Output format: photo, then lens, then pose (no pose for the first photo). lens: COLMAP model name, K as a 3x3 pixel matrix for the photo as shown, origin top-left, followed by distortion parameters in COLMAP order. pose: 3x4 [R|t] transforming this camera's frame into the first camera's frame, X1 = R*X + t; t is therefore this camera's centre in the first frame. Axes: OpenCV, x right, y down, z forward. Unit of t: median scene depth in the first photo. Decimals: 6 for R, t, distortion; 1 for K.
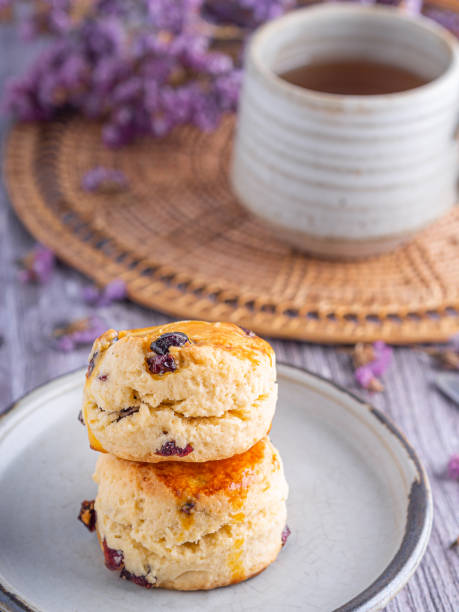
lens RADIAL K [[1858.6, 0, 229.5], [0, 1858.6, 306.0], [0, 0, 1]] dist [0.666167, -0.145254]
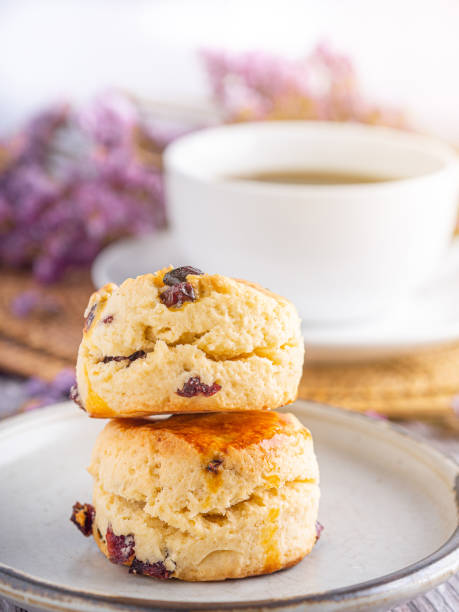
lens RADIAL K [[1858.6, 0, 229.5], [0, 1858.6, 306.0], [0, 0, 1]] dist [0.666167, -0.145254]
pose [[0.992430, -0.018912, 0.121344, -0.115658], [0.054654, 0.952844, -0.298497, 0.289328], [-0.109977, 0.302869, 0.946665, 0.183120]]
